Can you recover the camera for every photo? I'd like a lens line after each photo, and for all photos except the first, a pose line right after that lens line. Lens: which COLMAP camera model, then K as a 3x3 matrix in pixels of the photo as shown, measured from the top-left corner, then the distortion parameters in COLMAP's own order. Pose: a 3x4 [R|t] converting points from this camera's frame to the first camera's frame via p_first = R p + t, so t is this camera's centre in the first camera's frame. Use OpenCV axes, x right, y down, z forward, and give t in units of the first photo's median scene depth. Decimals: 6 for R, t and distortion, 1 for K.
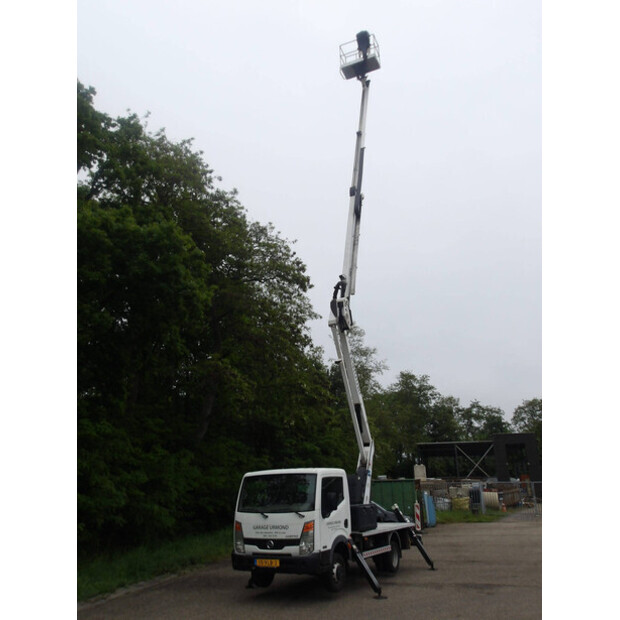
lens RADIAL K [[503.9, 0, 313.1], [0, 503.9, 312.1], [0, 0, 1]] dist [0.003000, 0.003361]
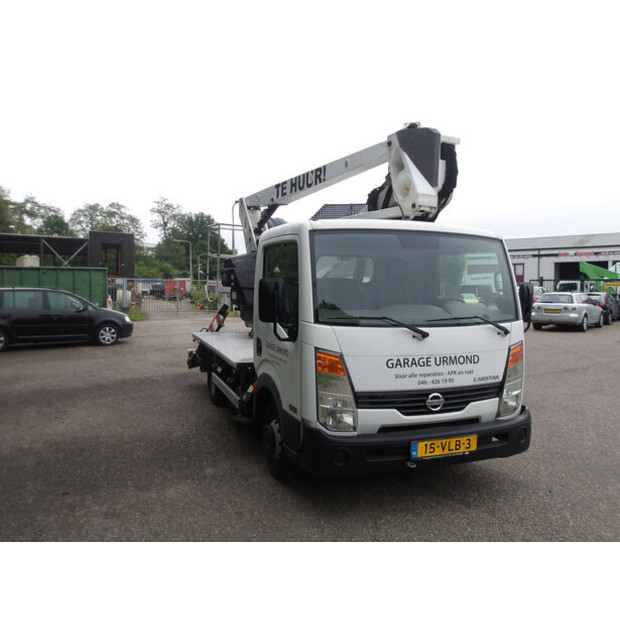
lens RADIAL K [[503.9, 0, 310.9], [0, 503.9, 311.4], [0, 0, 1]] dist [0.003000, 0.003361]
pose [[0.680848, -0.002782, 0.732419, -0.409101], [-0.269965, 0.928632, 0.254484, 0.305792], [-0.680856, -0.370992, 0.631506, 0.799583]]
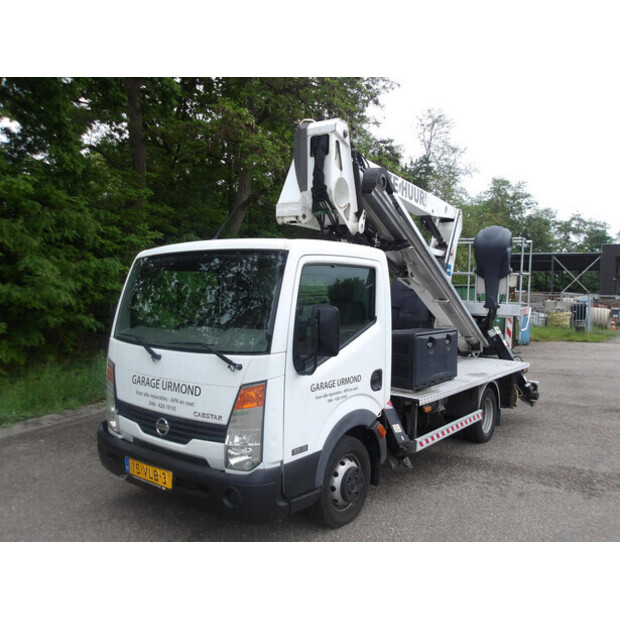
lens RADIAL K [[503.9, 0, 304.9], [0, 503.9, 296.5], [0, 0, 1]] dist [0.003000, 0.003361]
pose [[0.984153, 0.042443, -0.172168, 0.077004], [0.017866, 0.942257, 0.334414, 0.230308], [0.176420, -0.332190, 0.926567, 0.661514]]
